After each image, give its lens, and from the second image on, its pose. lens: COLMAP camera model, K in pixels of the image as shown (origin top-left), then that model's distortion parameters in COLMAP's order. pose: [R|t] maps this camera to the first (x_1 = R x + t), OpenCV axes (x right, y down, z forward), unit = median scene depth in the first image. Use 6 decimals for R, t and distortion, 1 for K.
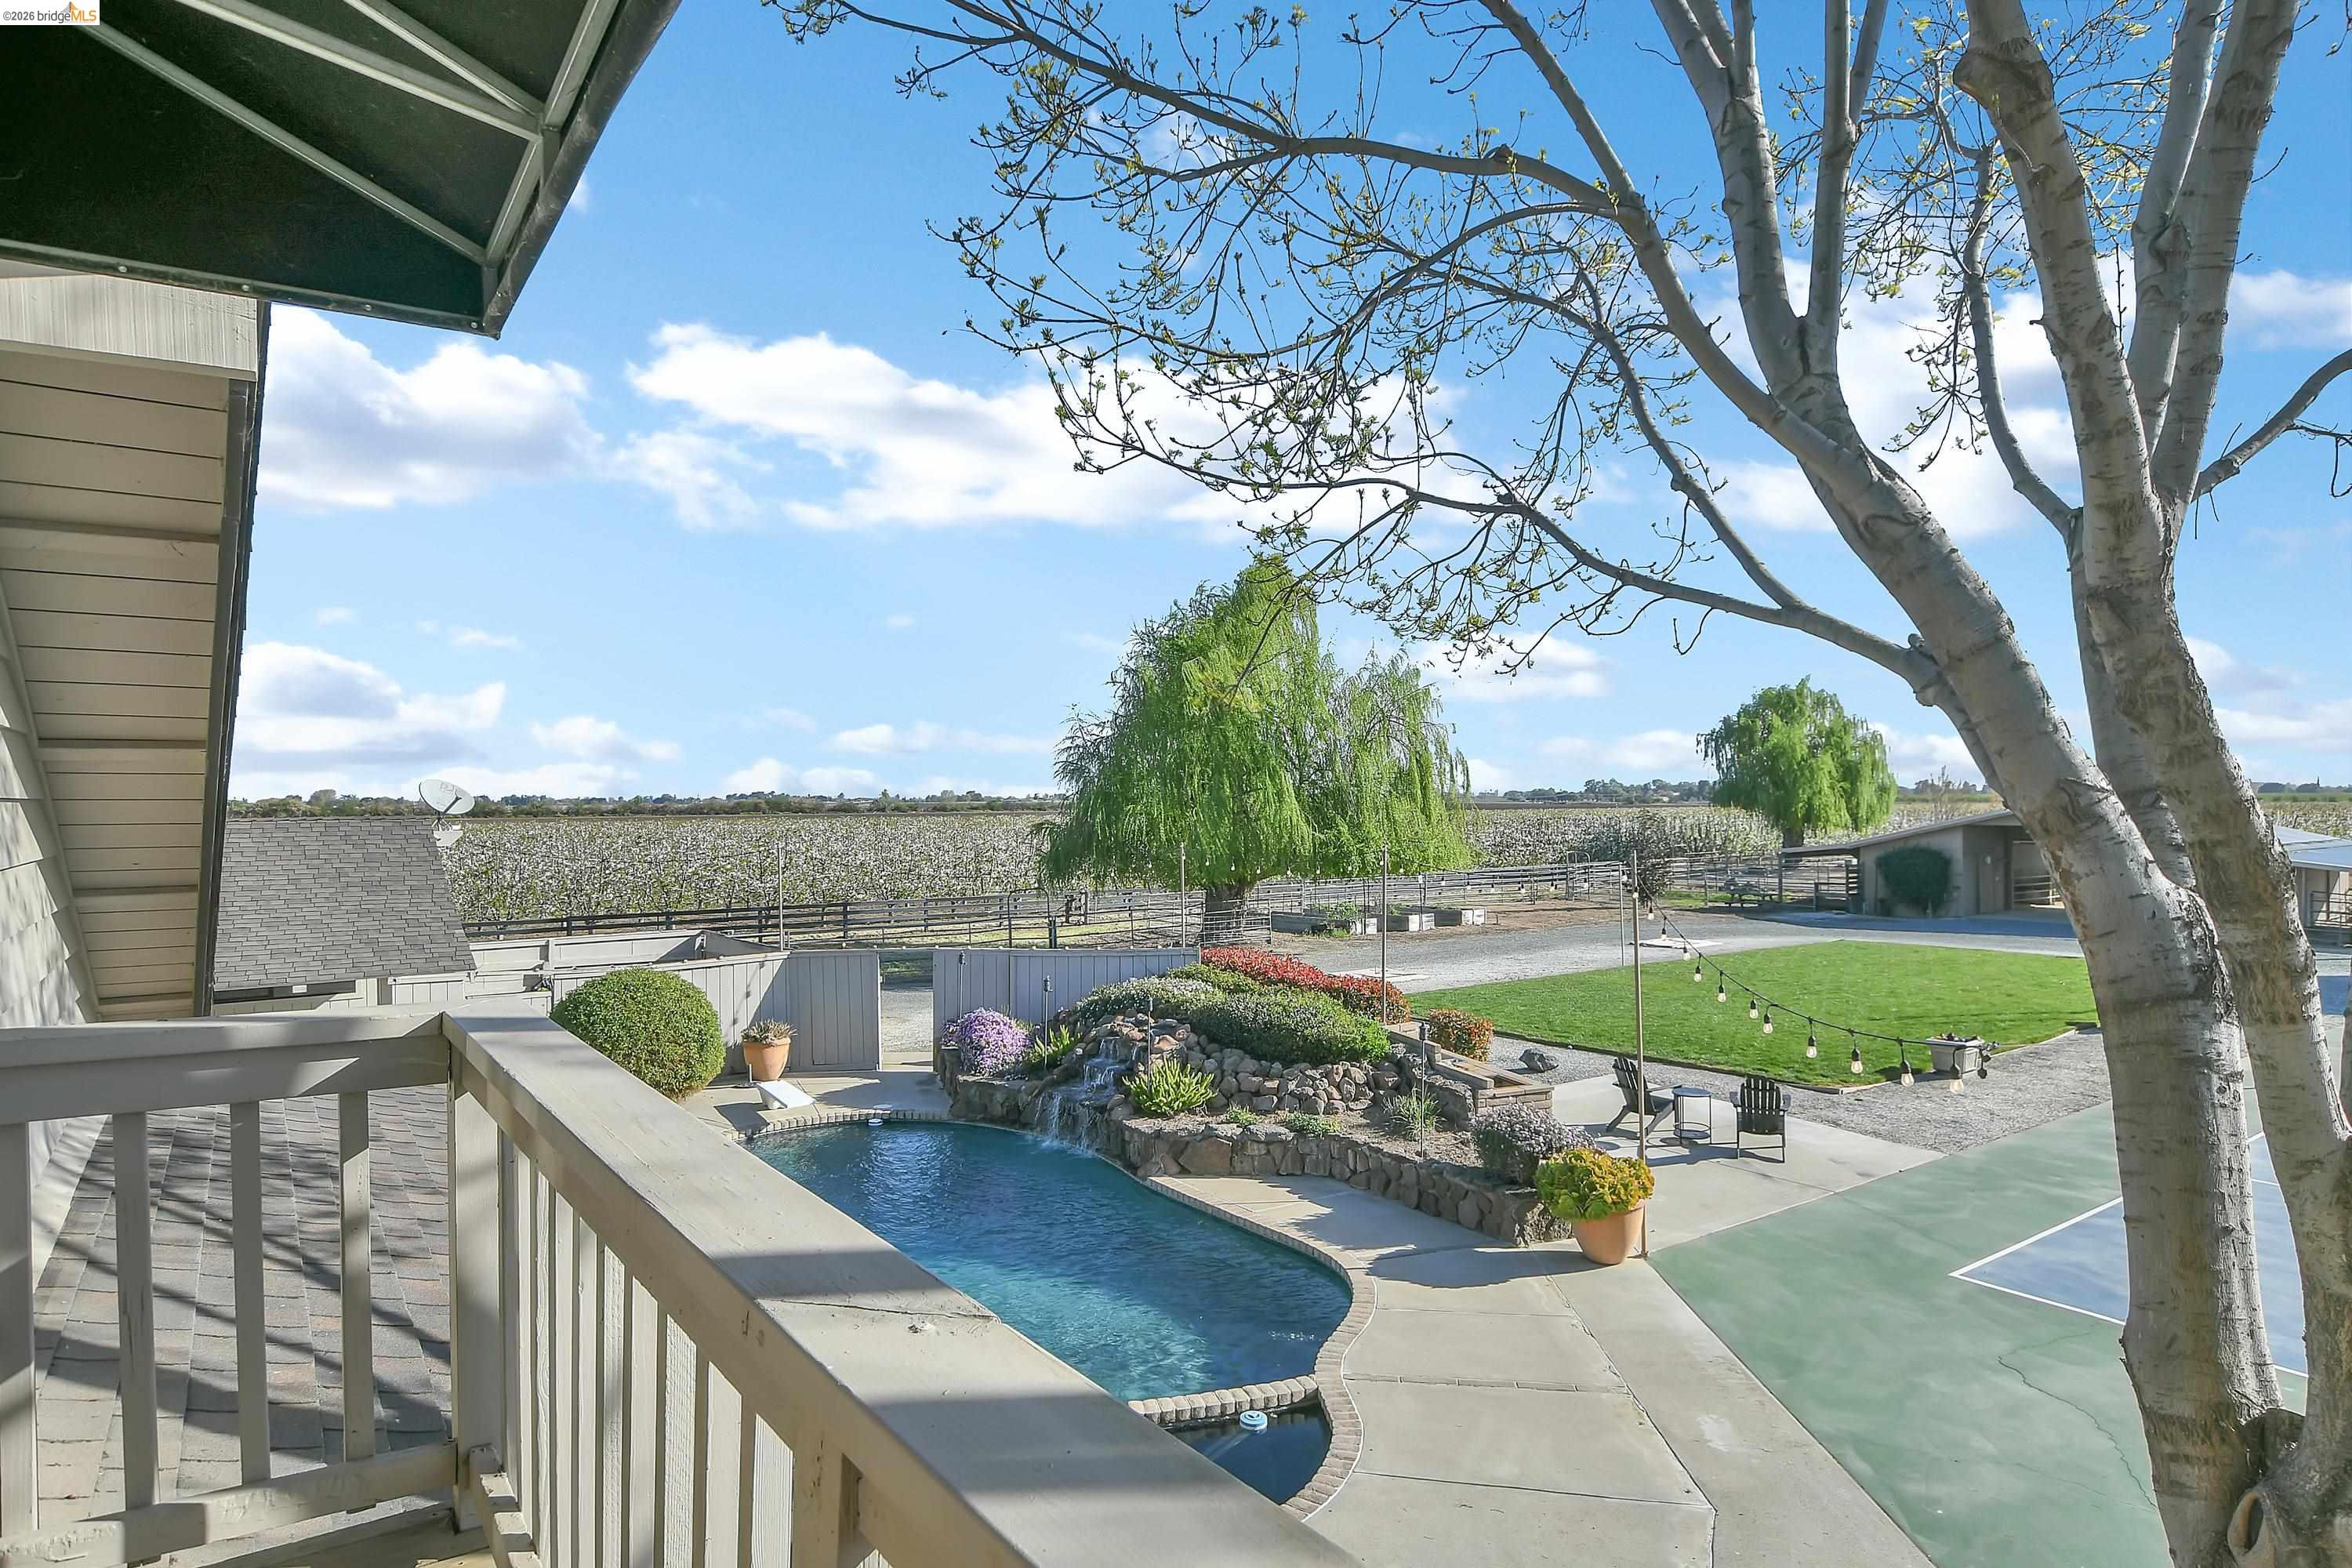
lens RADIAL K [[1290.9, 0, 1181.6], [0, 1290.9, 795.4], [0, 0, 1]] dist [-0.011329, 0.000297]
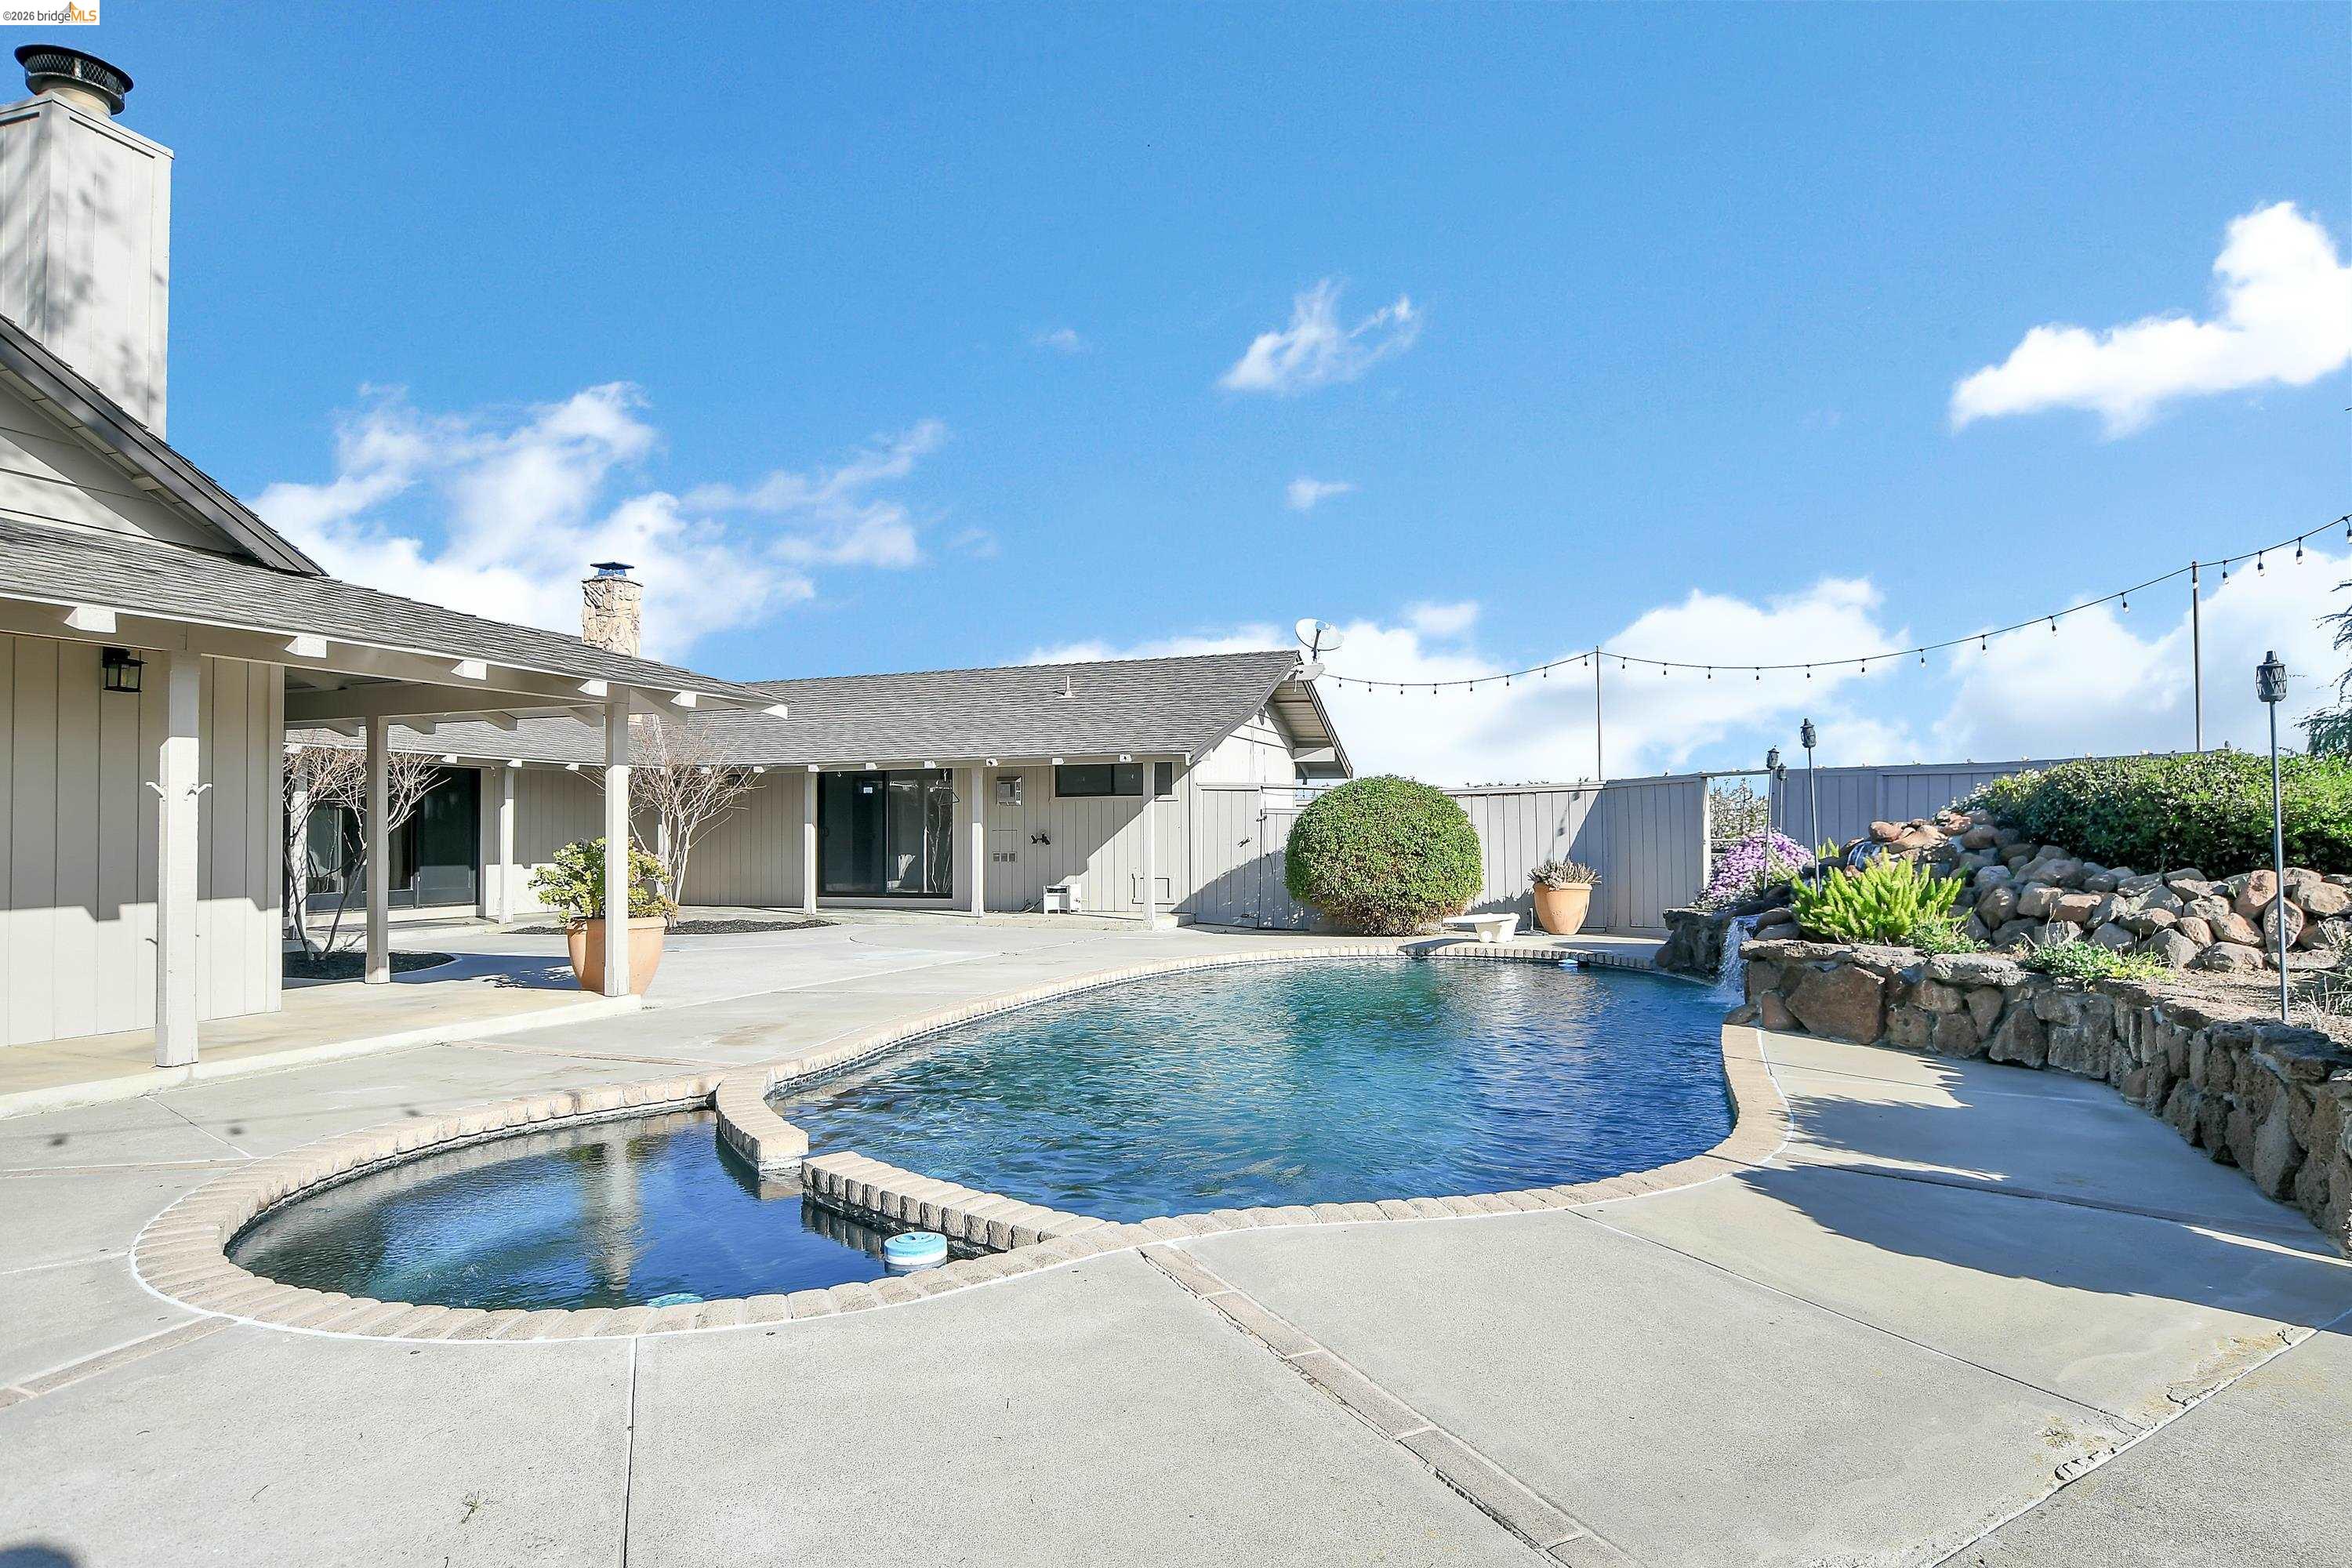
lens RADIAL K [[1290.9, 0, 1195.9], [0, 1290.9, 789.8], [0, 0, 1]] dist [-0.011329, 0.000297]
pose [[0.553081, -0.021028, -0.832862, 0.279107], [0.000569, 0.999691, -0.024863, 0.192934], [0.833127, 0.013277, 0.552922, 0.471223]]
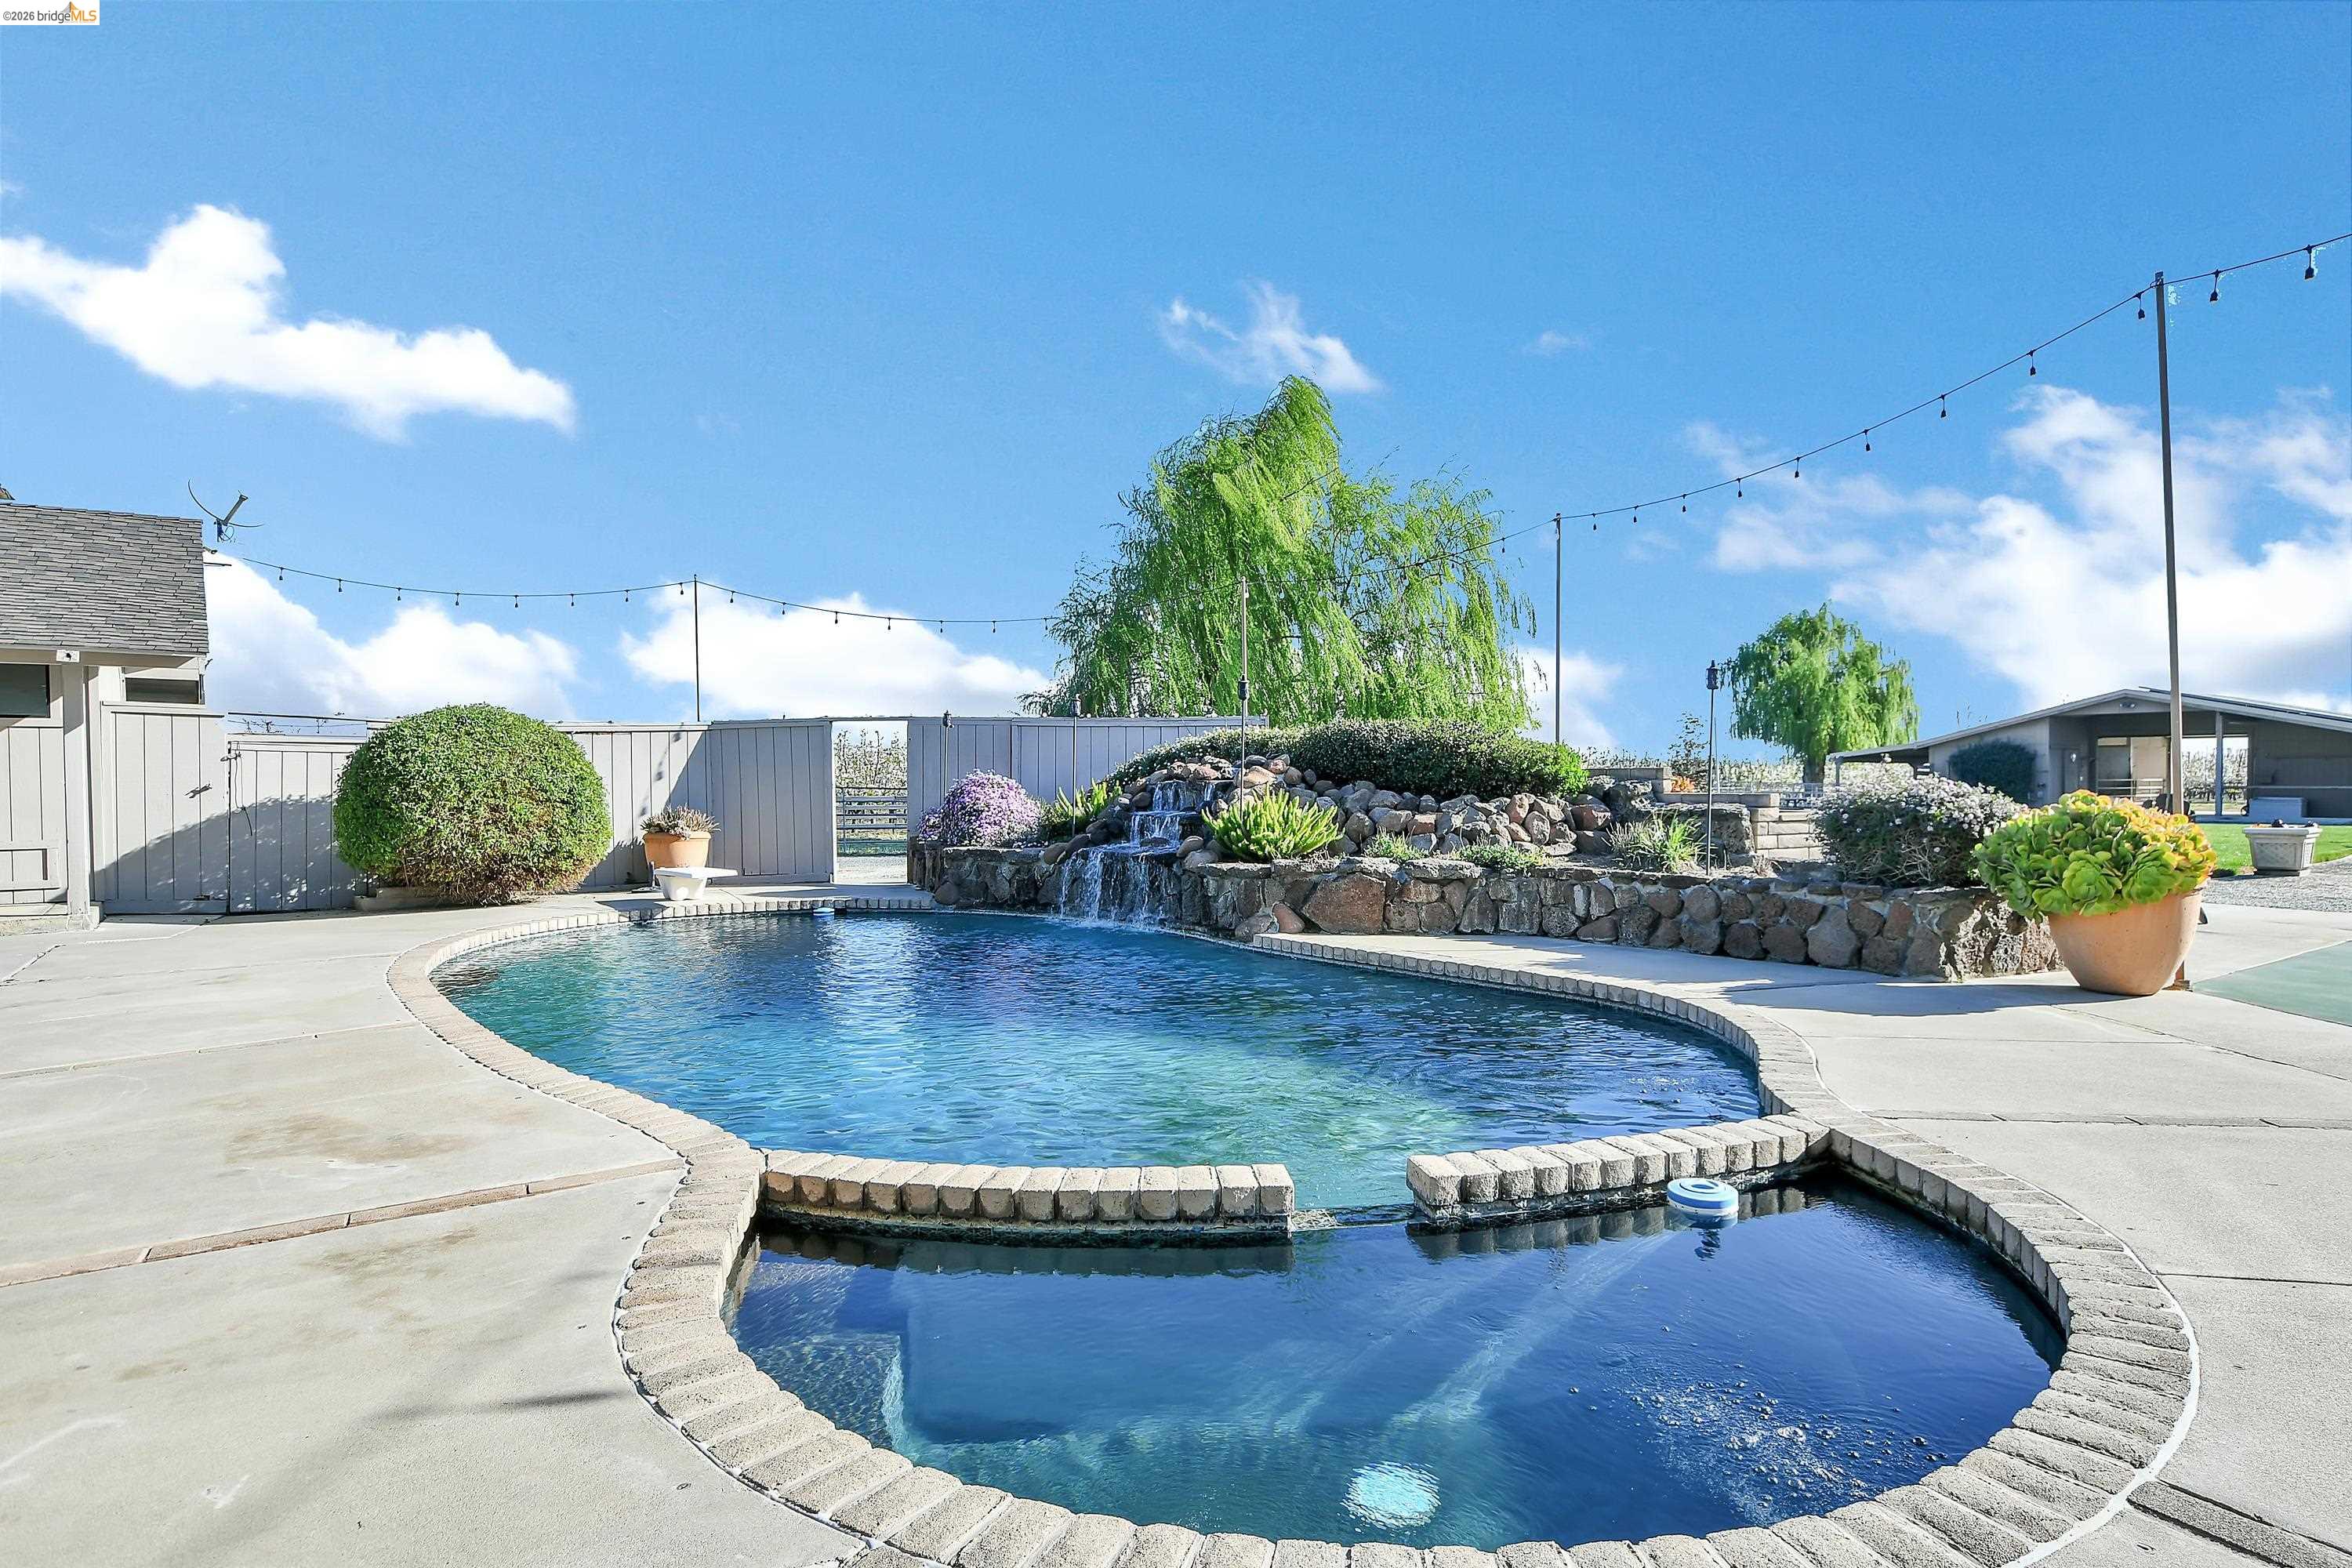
lens RADIAL K [[1290.9, 0, 1190.9], [0, 1290.9, 782.1], [0, 0, 1]] dist [-0.011329, 0.000297]
pose [[0.999496, 0.003185, 0.031601, -0.070986], [-0.003296, 0.999989, 0.003464, 0.200960], [-0.031589, -0.003566, 0.999495, 0.339195]]
